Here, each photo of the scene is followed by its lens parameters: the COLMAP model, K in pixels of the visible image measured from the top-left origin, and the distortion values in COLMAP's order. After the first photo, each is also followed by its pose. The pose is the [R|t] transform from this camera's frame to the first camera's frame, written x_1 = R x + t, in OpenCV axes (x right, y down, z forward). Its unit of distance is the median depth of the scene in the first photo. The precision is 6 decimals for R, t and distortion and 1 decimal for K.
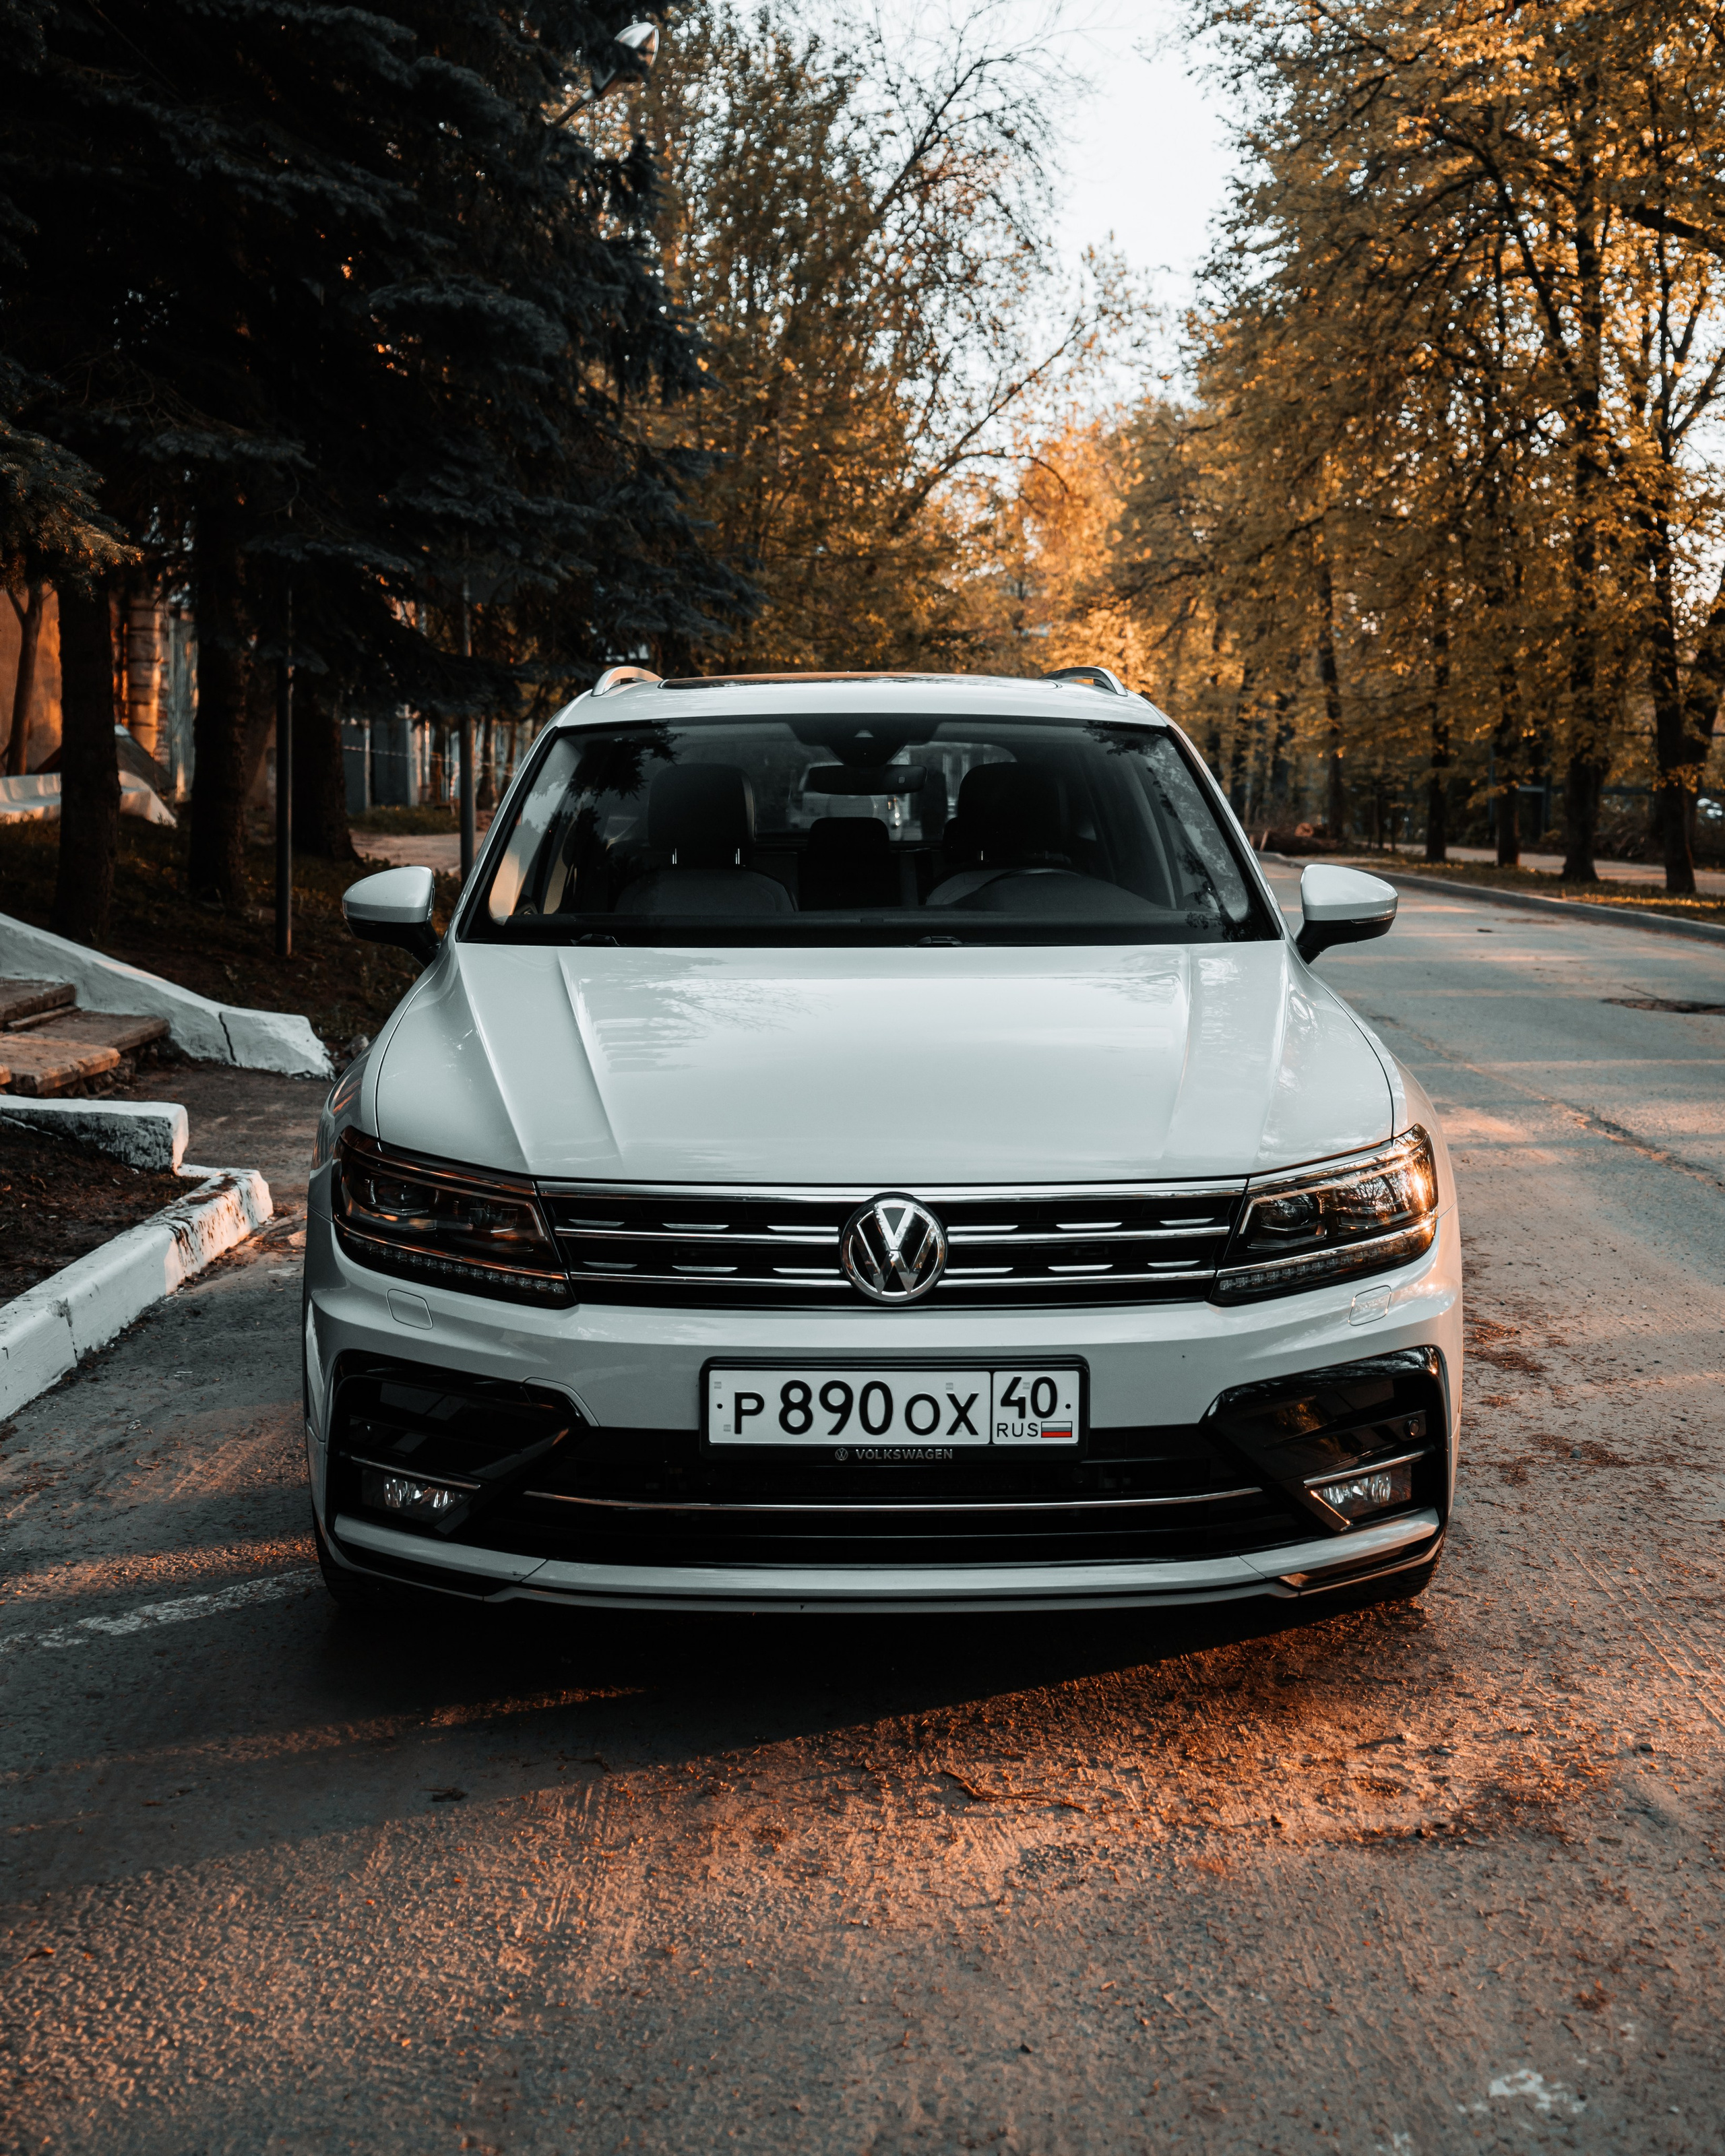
lens RADIAL K [[4615.3, 0, 867.5], [0, 4615.3, 1092.7], [0, 0, 1]] dist [0.108603, 0.000000]
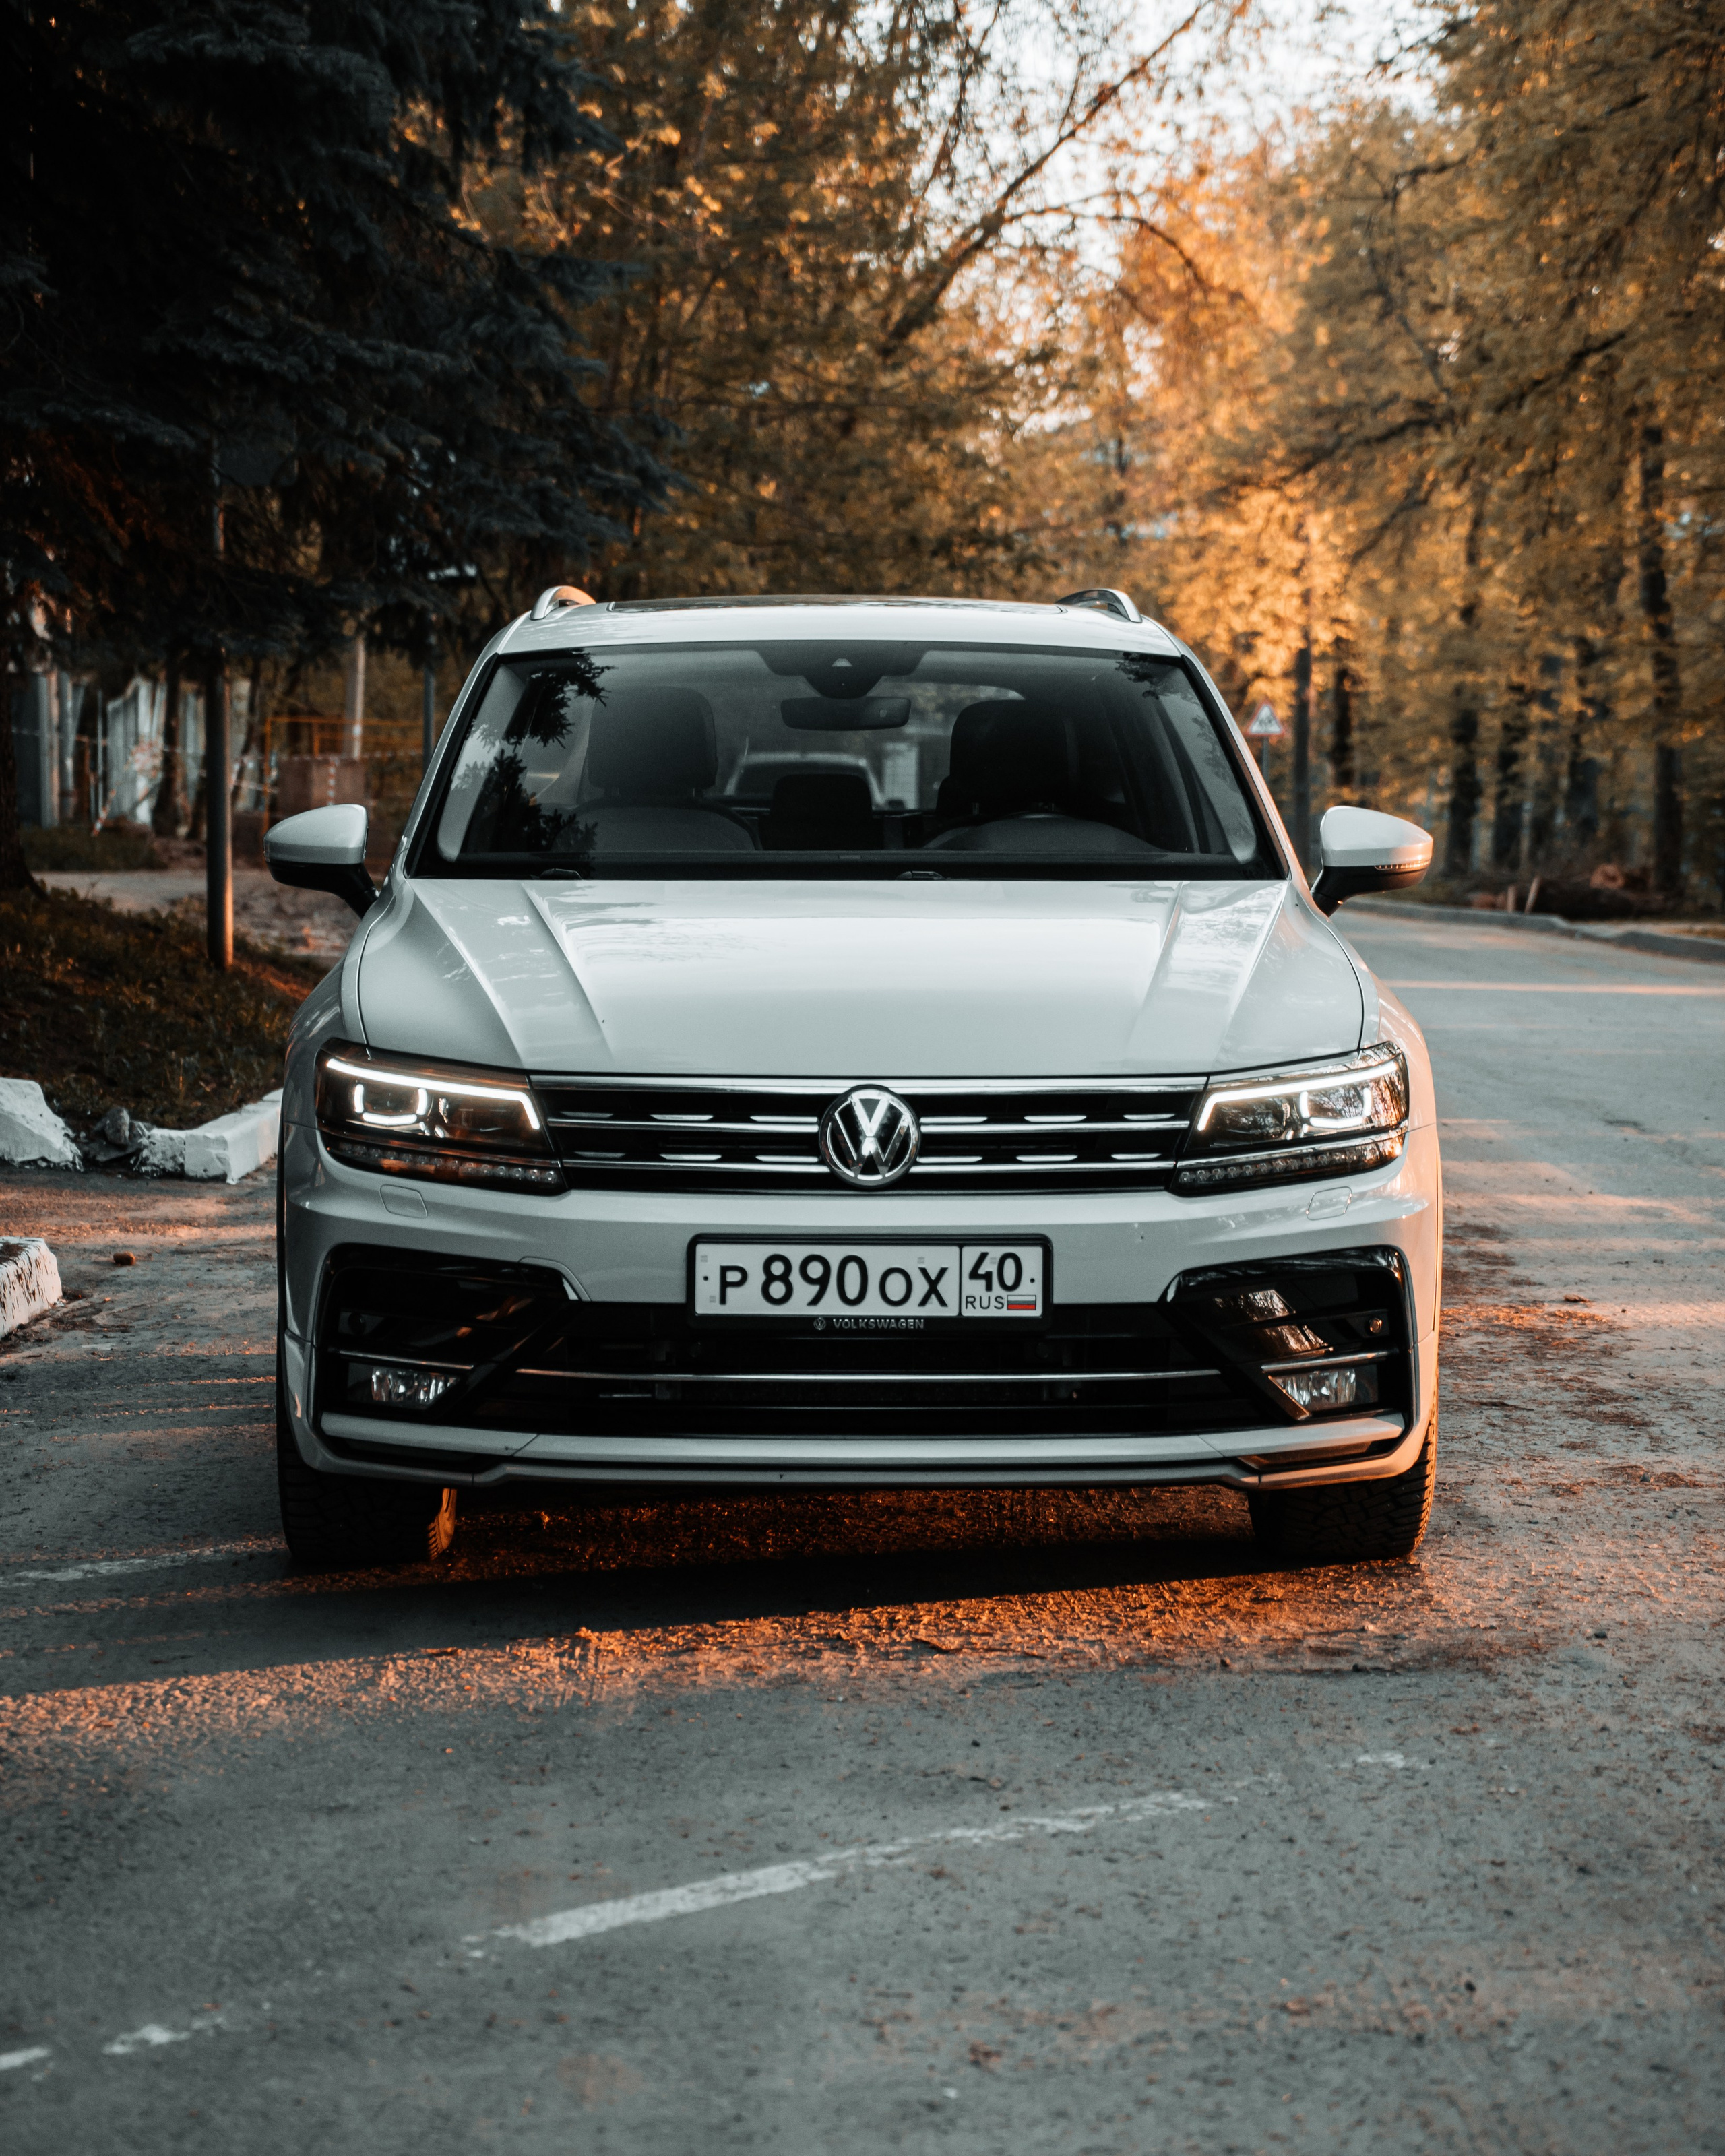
lens RADIAL K [[8304.3, 0, 859.4], [0, 8304.3, 1060.9], [0, 0, 1]] dist [1.406263, 0.000000]
pose [[0.999988, 0.004342, 0.002427, -0.001313], [-0.004252, 0.999350, -0.035809, 0.083316], [-0.002581, 0.035798, 0.999356, -0.890278]]
